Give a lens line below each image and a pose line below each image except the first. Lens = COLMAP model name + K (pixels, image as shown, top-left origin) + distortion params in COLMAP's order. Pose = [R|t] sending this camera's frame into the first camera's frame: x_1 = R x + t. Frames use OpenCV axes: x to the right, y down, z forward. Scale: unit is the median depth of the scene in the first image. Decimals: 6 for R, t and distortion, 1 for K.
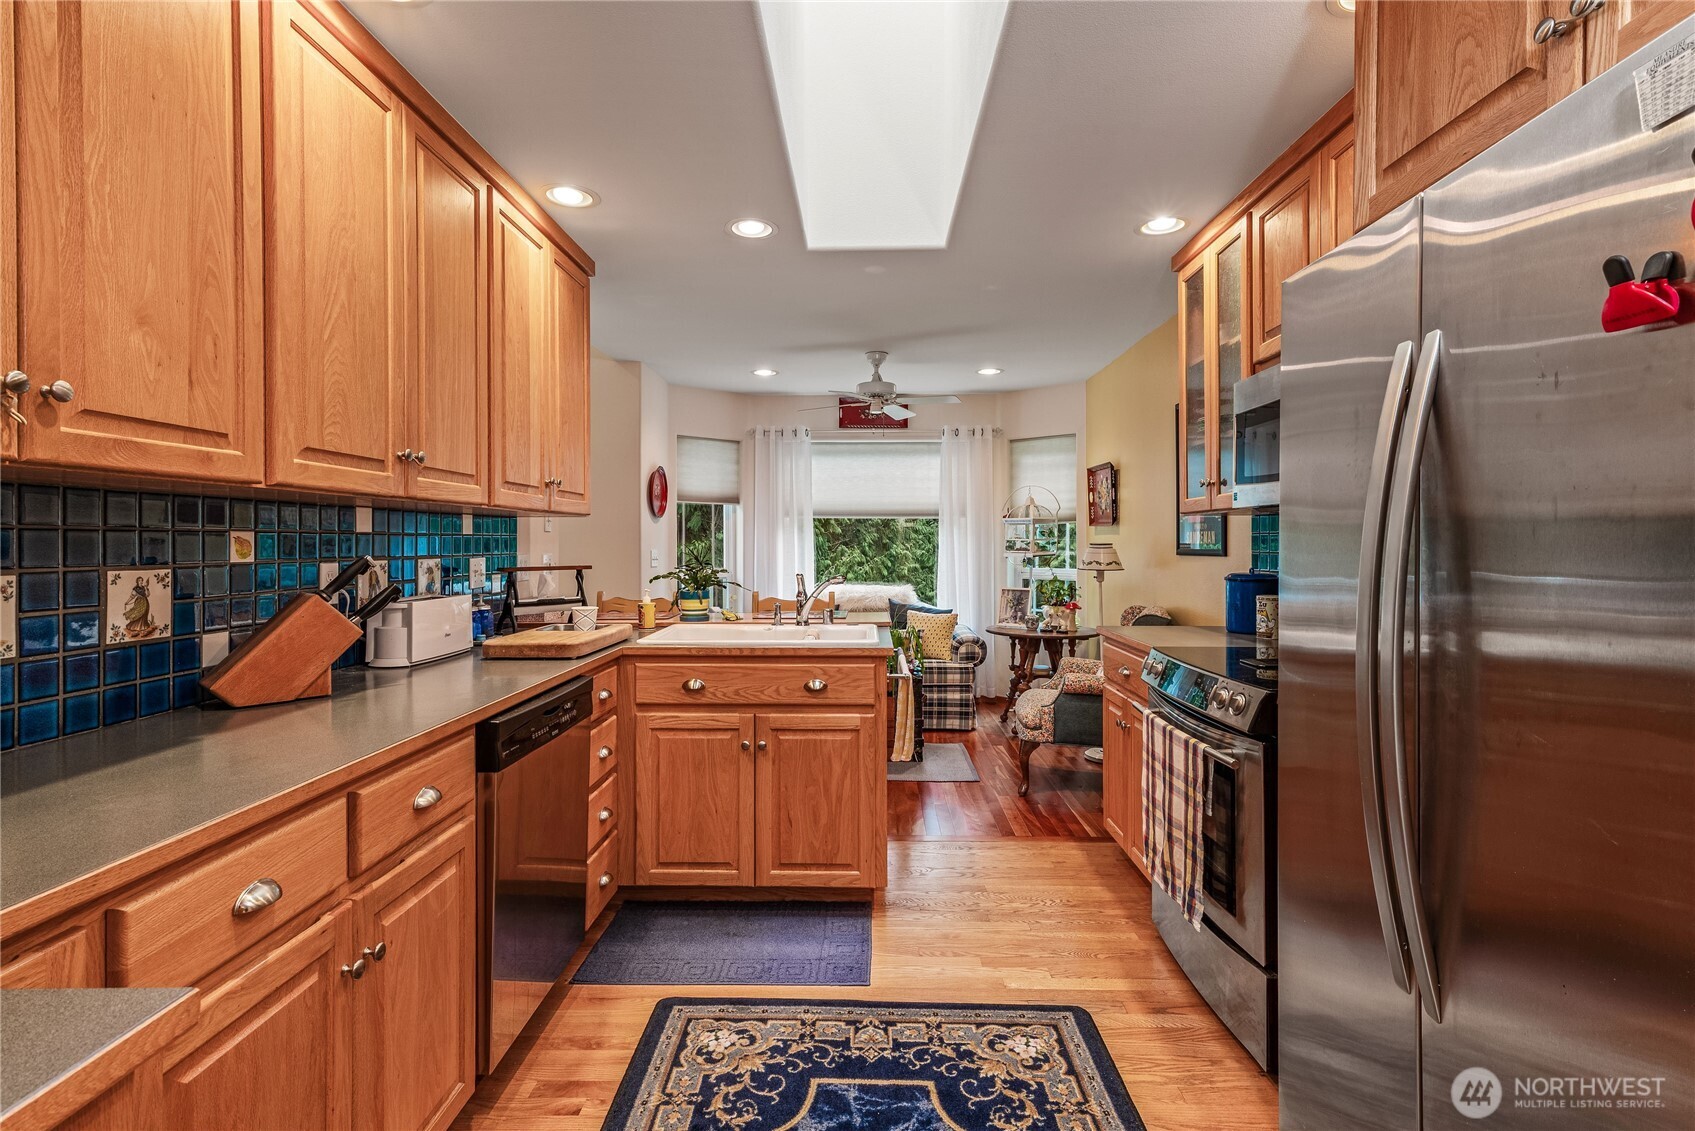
lens RADIAL K [[805.3, 0, 845.4], [0, 805.3, 553.3], [0, 0, 1]] dist [0.002996, 0.000226]
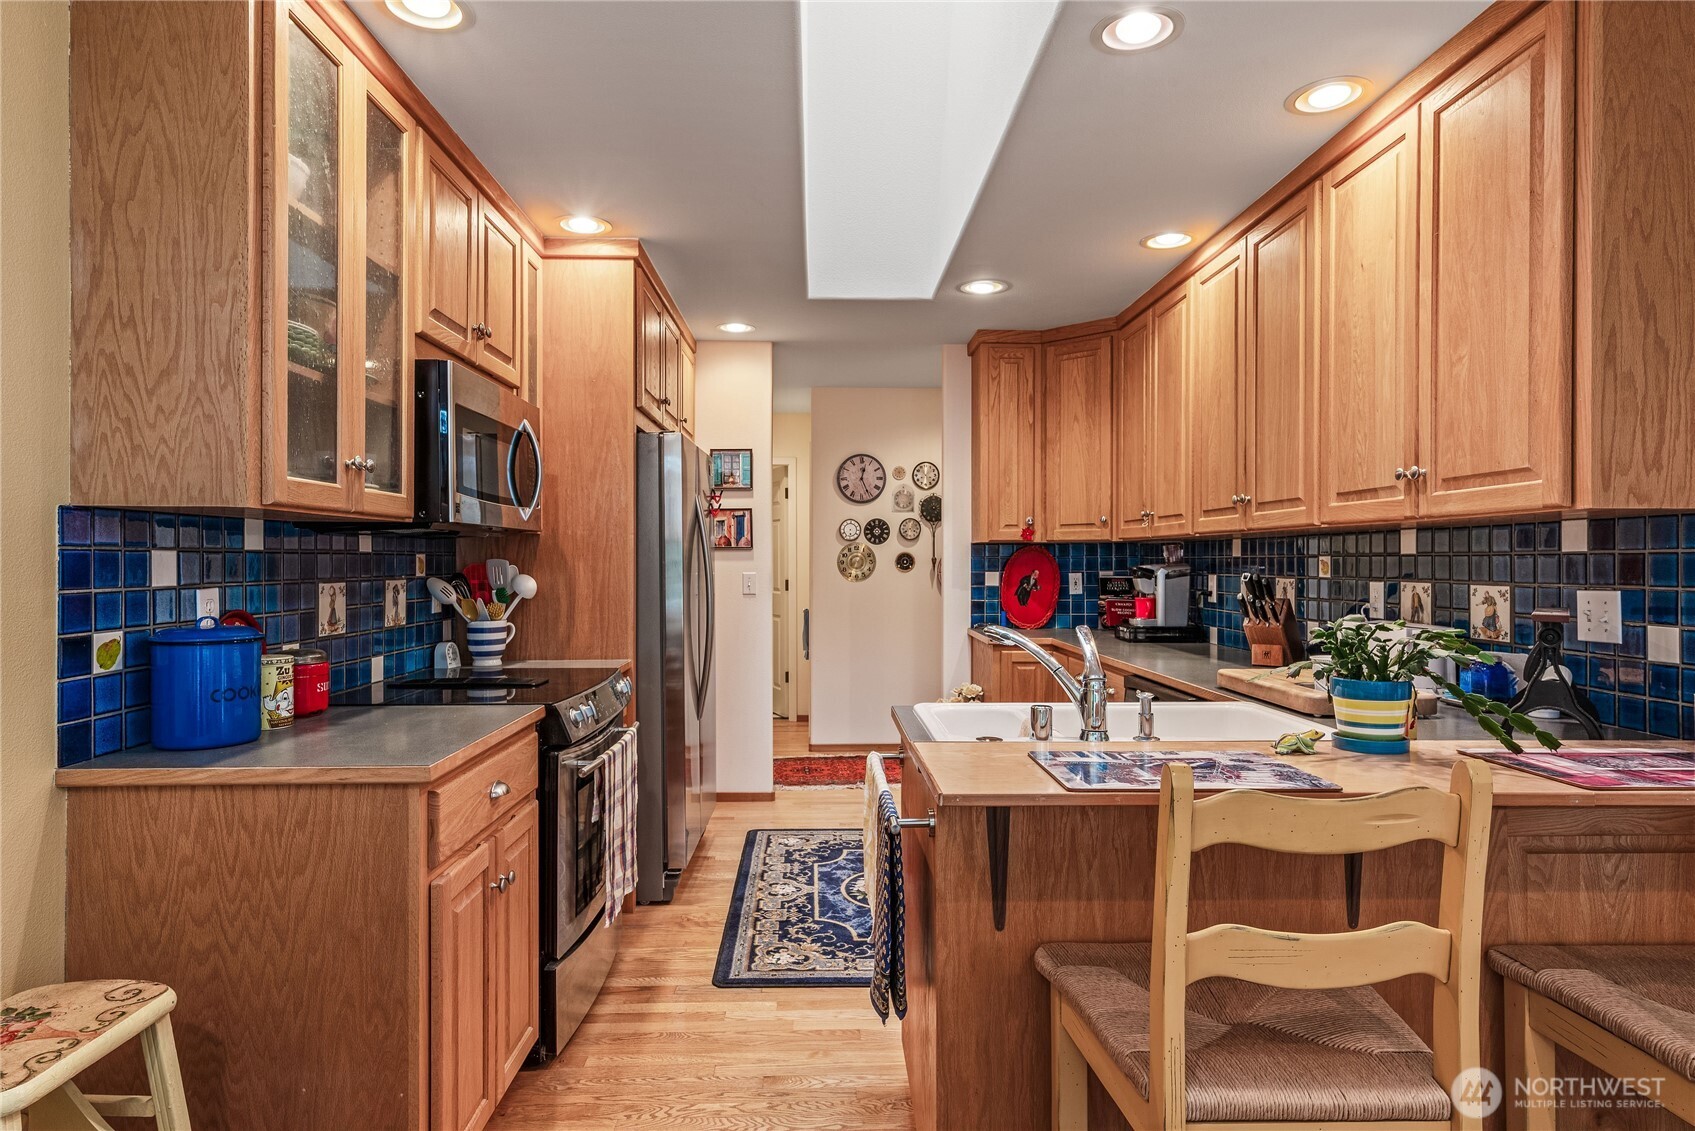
lens RADIAL K [[974.3, 0, 846.5], [0, 974.3, 563.3], [0, 0, 1]] dist [-0.004545, 0.000984]
pose [[-0.998312, 0.001185, -0.058060, 0.211334], [0.000313, 0.999887, 0.015020, -0.039012], [0.058072, 0.014977, -0.998200, 2.581415]]
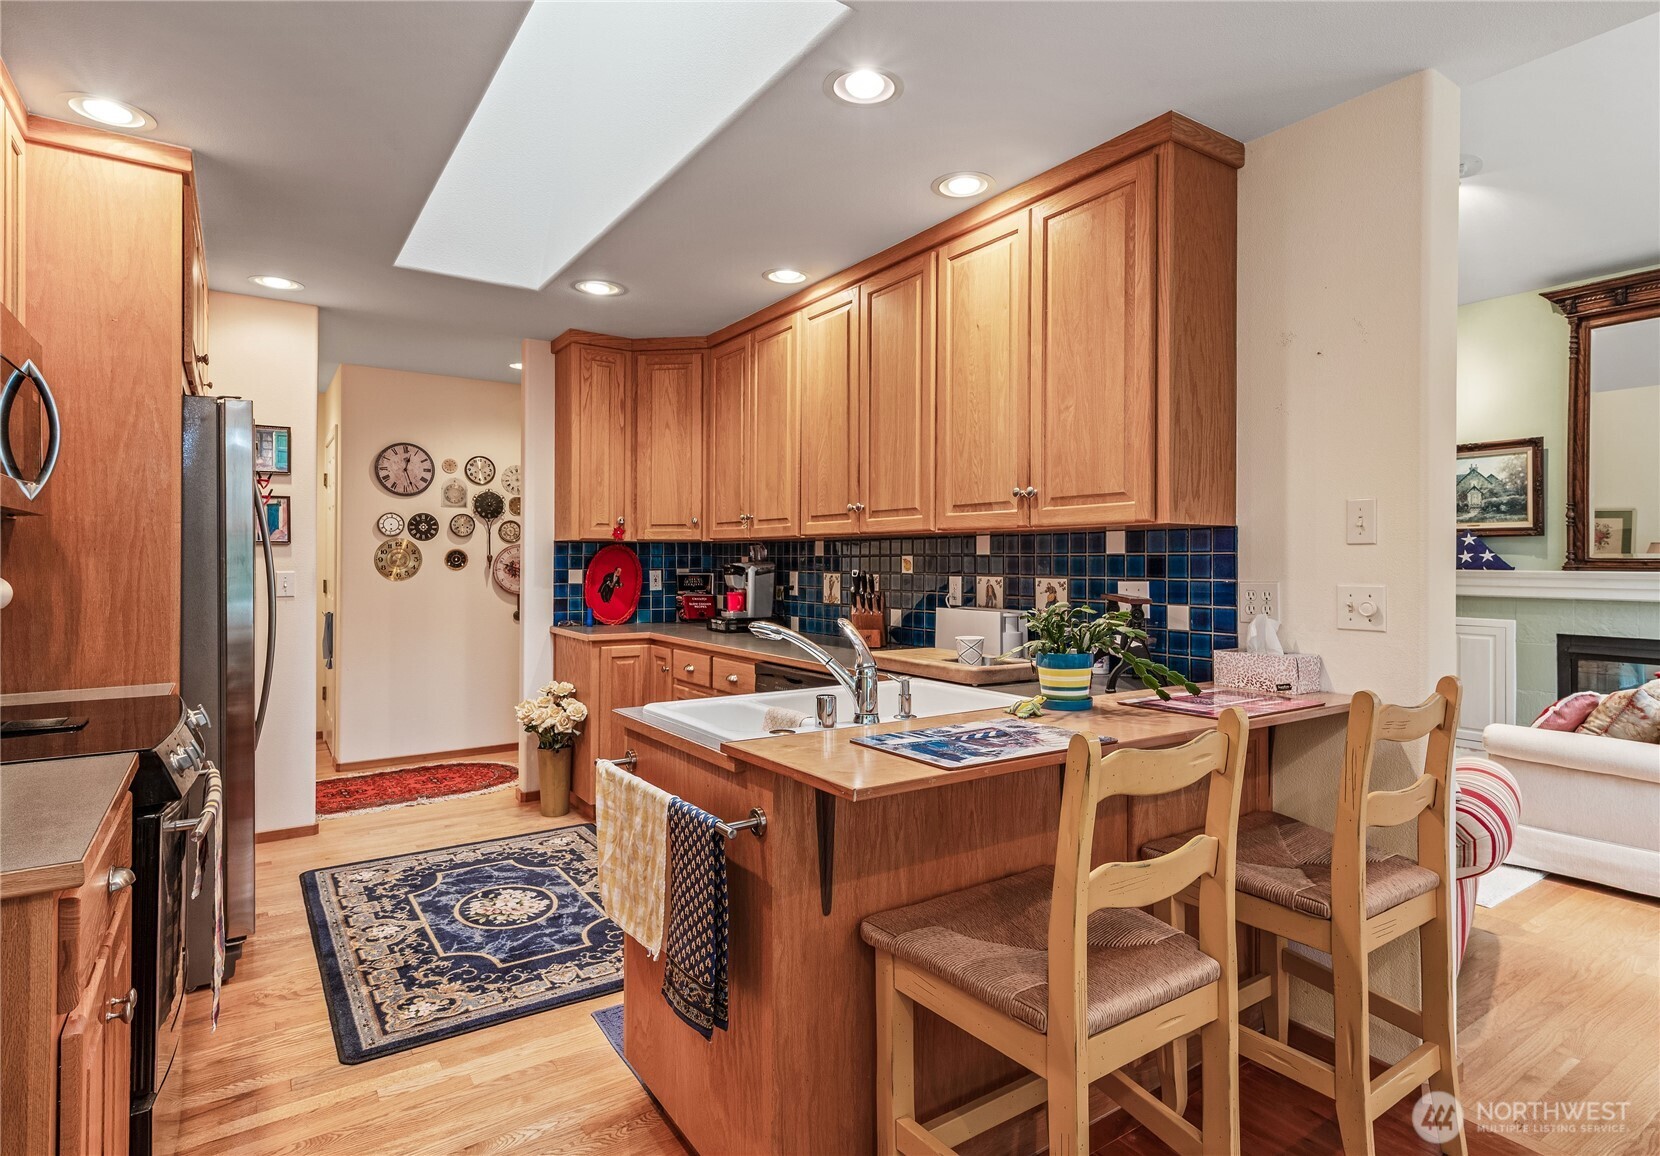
lens RADIAL K [[883.2, 0, 888.4], [0, 883.2, 556.7], [0, 0, 1]] dist [0.000752, 0.000457]
pose [[-0.788713, -0.004502, -0.614746, 0.475858], [-0.010470, 0.999927, 0.006110, -0.035470], [0.614673, 0.011256, -0.788702, 2.407462]]
